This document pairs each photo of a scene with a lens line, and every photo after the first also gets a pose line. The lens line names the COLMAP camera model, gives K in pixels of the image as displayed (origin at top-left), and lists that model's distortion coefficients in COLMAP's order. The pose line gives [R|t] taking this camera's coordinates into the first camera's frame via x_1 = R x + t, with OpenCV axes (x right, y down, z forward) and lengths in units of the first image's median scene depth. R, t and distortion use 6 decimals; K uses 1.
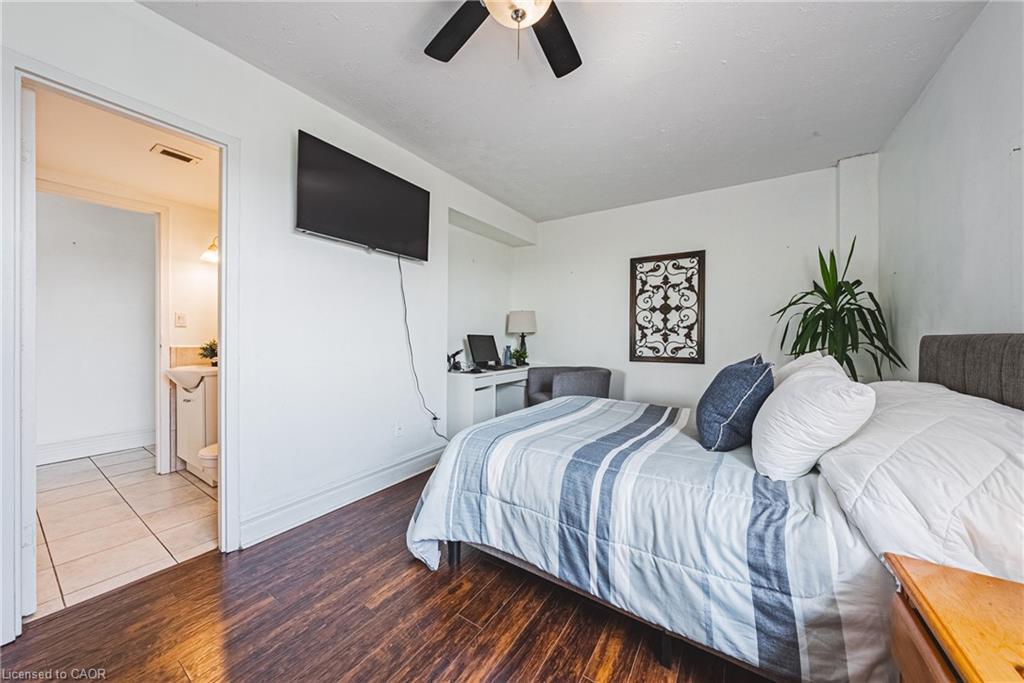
lens RADIAL K [[349.6, 0, 512.3], [0, 349.6, 339.3], [0, 0, 1]] dist [0.000878, -0.001875]
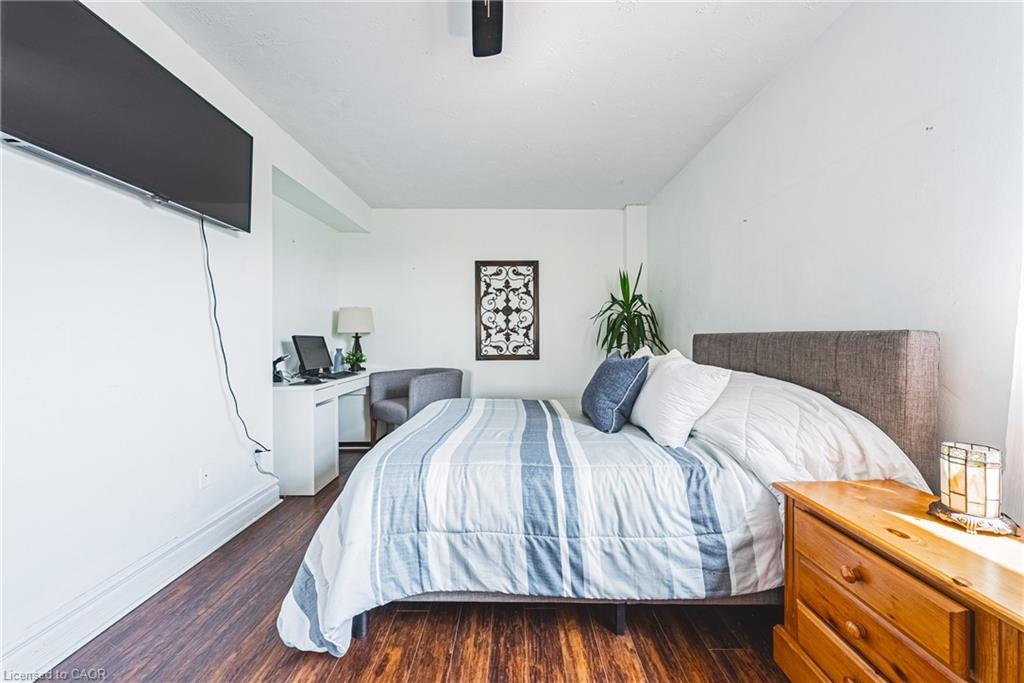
lens RADIAL K [[348.5, 0, 512.3], [0, 348.5, 339.2], [0, 0, 1]] dist [-0.003008, -0.000210]
pose [[0.836513, -0.011556, 0.547825, -0.219849], [0.012042, 0.999924, 0.002704, -0.001526], [-0.547815, 0.004335, 0.836588, 0.132378]]
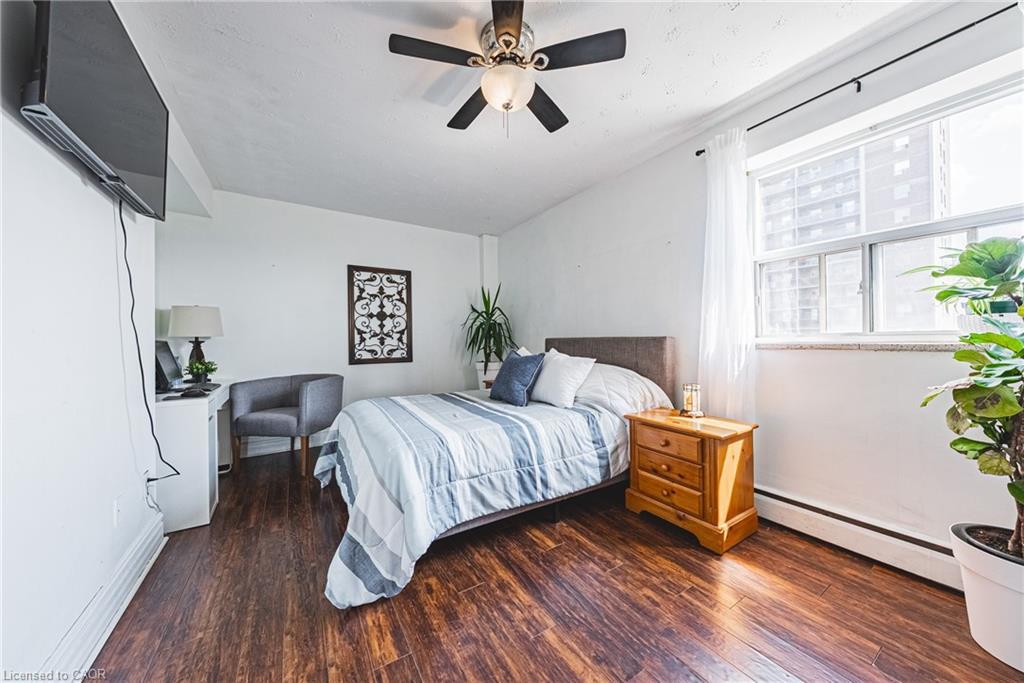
lens RADIAL K [[349.6, 0, 512.3], [0, 349.6, 339.3], [0, 0, 1]] dist [0.000878, -0.001875]
pose [[0.409217, -0.006468, 0.912414, -0.651424], [0.017050, 0.999854, -0.000559, -0.005018], [-0.912278, 0.015785, 0.409267, 0.230449]]
